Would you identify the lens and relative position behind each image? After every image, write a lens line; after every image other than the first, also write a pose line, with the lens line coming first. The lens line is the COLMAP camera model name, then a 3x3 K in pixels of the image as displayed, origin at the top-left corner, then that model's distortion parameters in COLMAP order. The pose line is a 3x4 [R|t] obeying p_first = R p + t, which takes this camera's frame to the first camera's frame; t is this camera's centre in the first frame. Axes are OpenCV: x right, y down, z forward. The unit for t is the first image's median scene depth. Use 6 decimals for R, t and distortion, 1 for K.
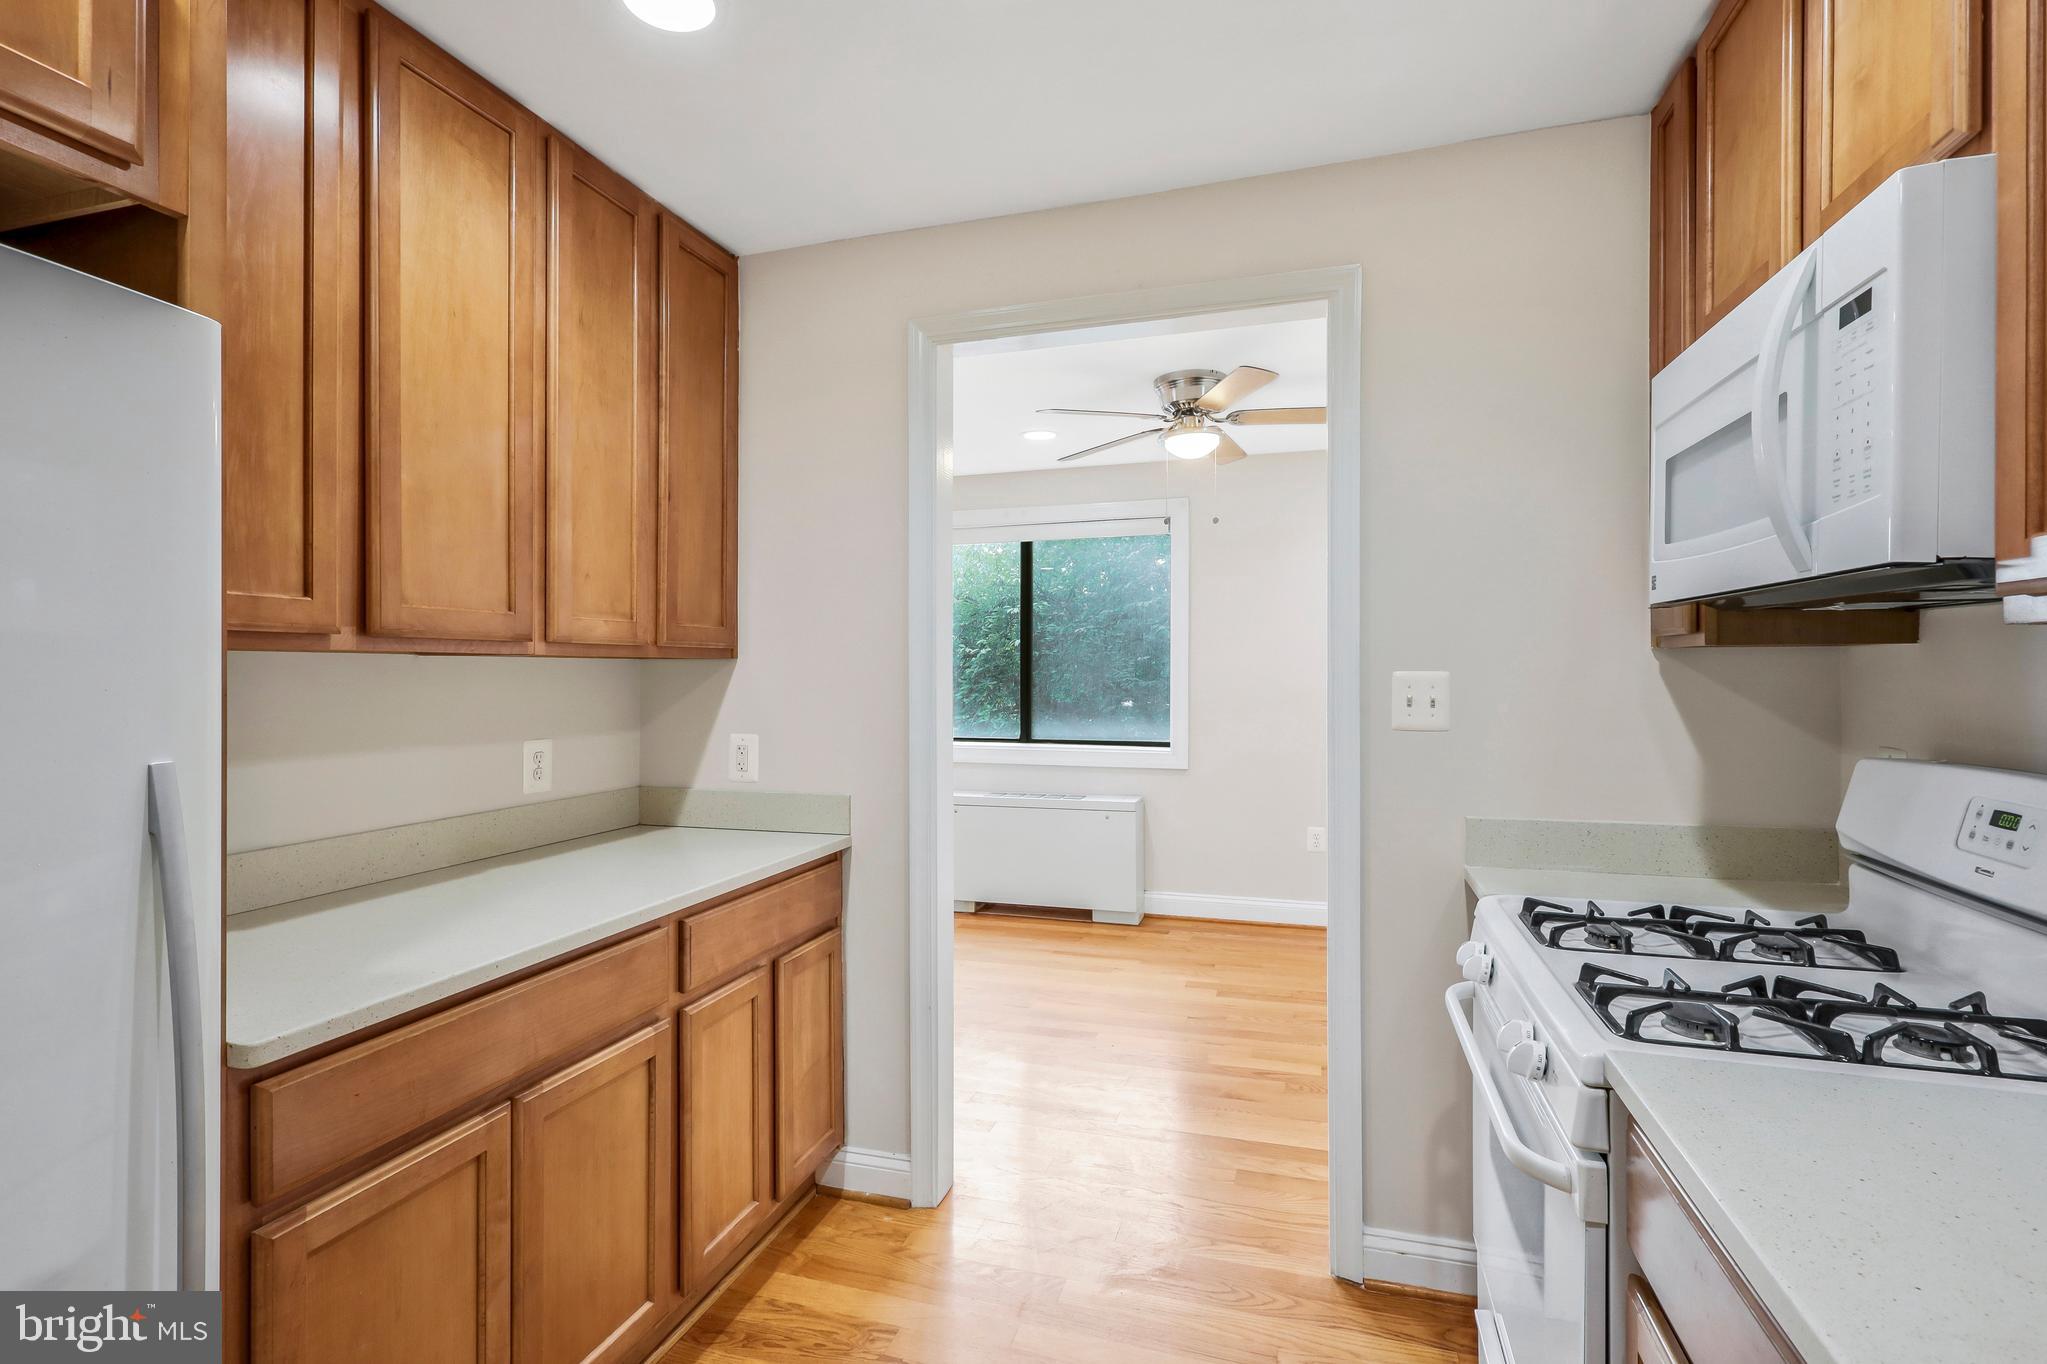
lens RADIAL K [[942.2, 0, 1013.7], [0, 942.2, 693.7], [0, 0, 1]] dist [0.002495, -0.000082]
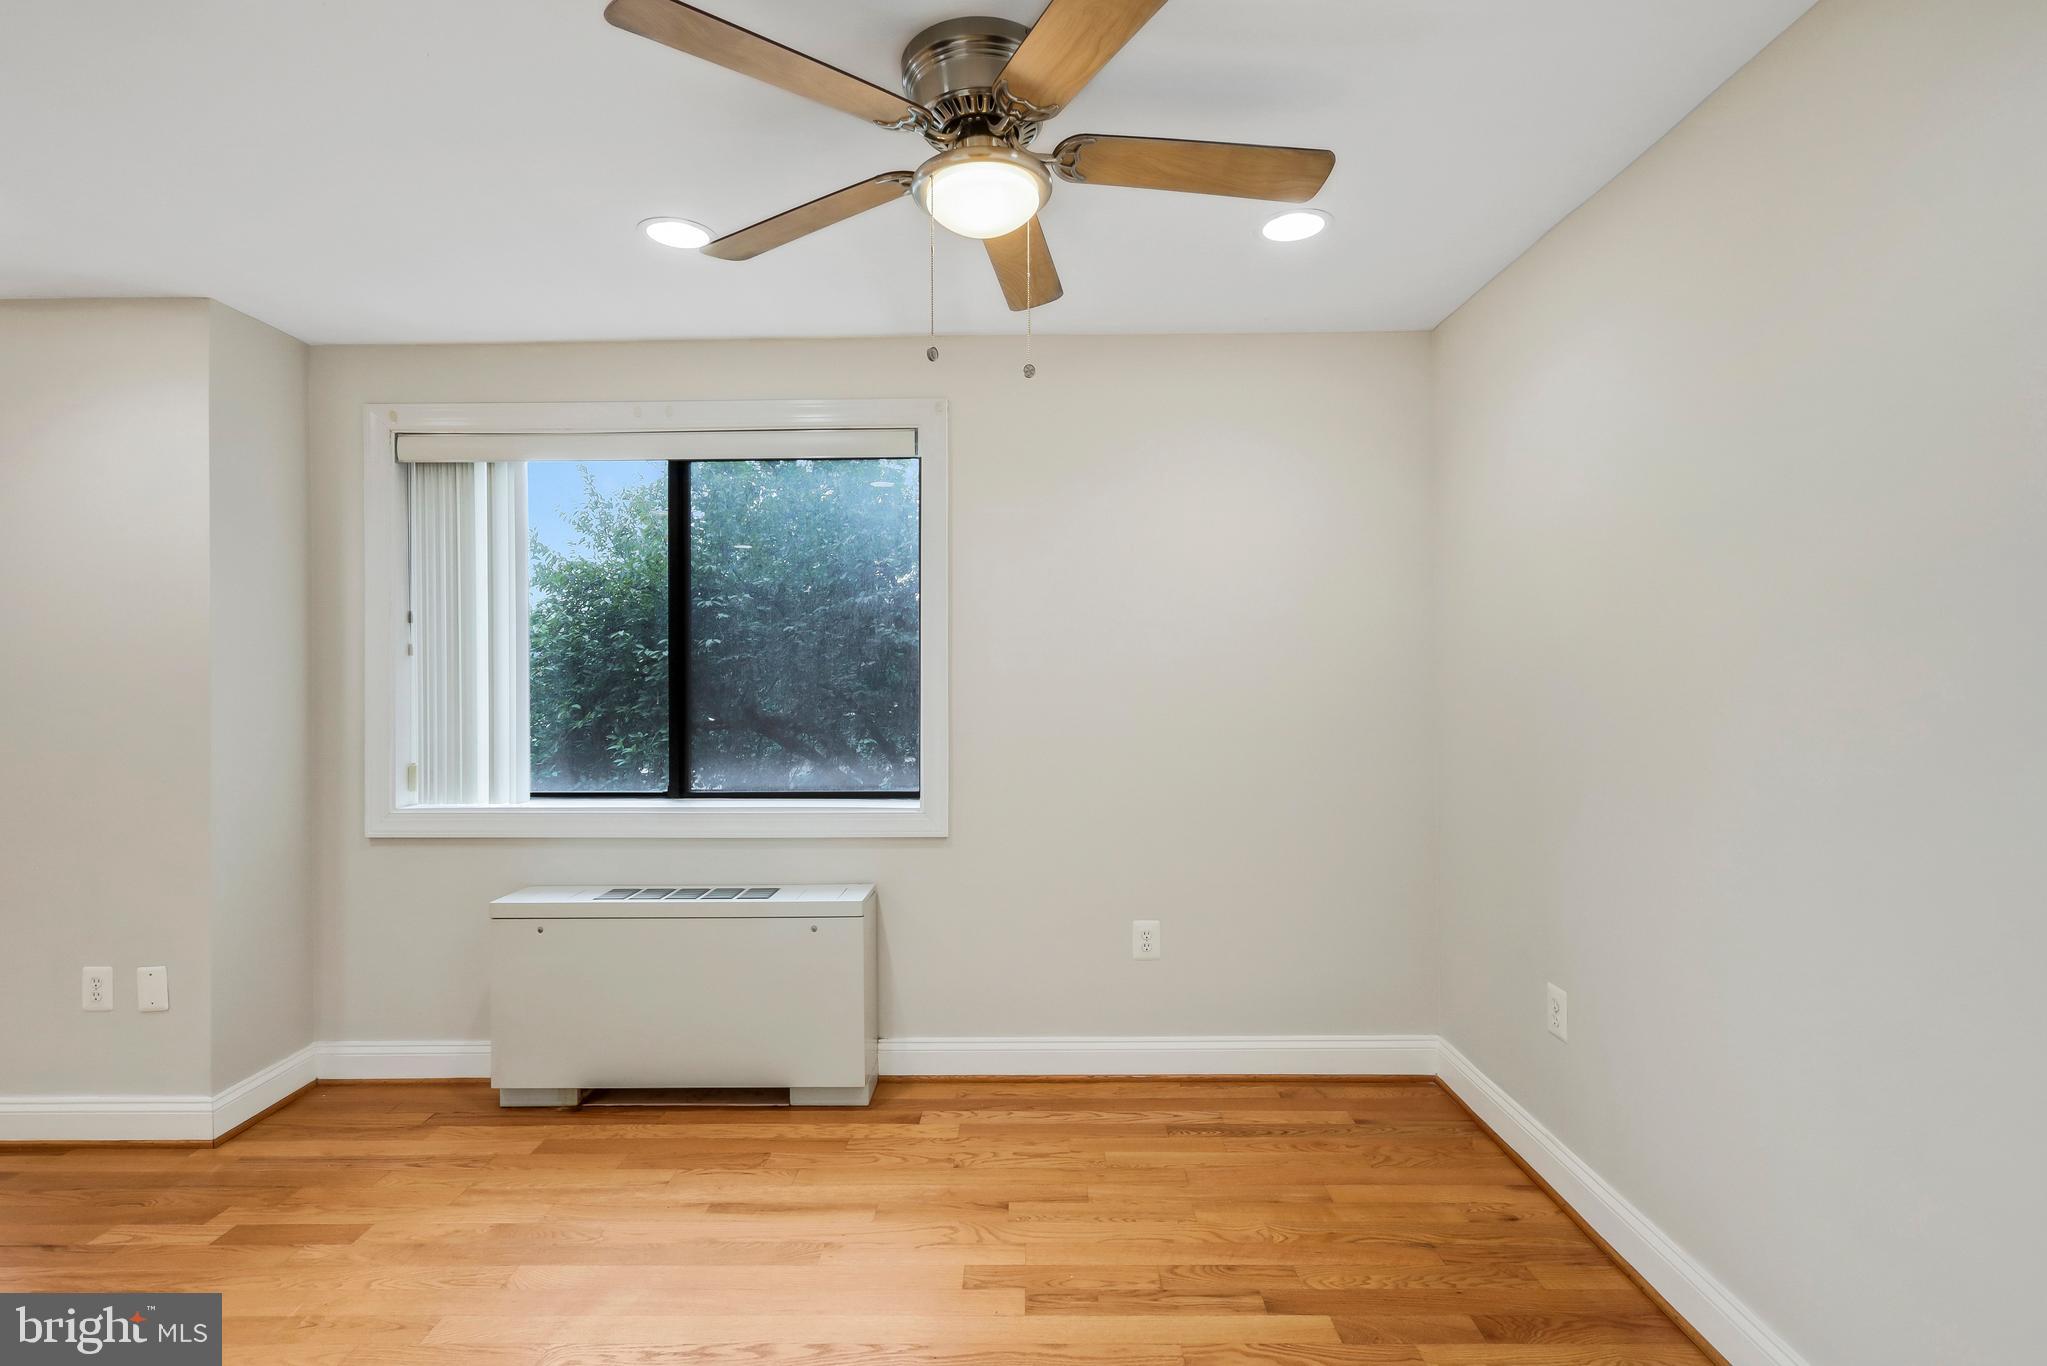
lens RADIAL K [[942.2, 0, 1013.7], [0, 942.2, 694.7], [0, 0, 1]] dist [0.002495, -0.000082]
pose [[0.957406, -0.003673, 0.288721, 0.049111], [0.006238, 0.999949, -0.007965, -0.009240], [-0.288677, 0.009427, 0.957380, 0.401287]]
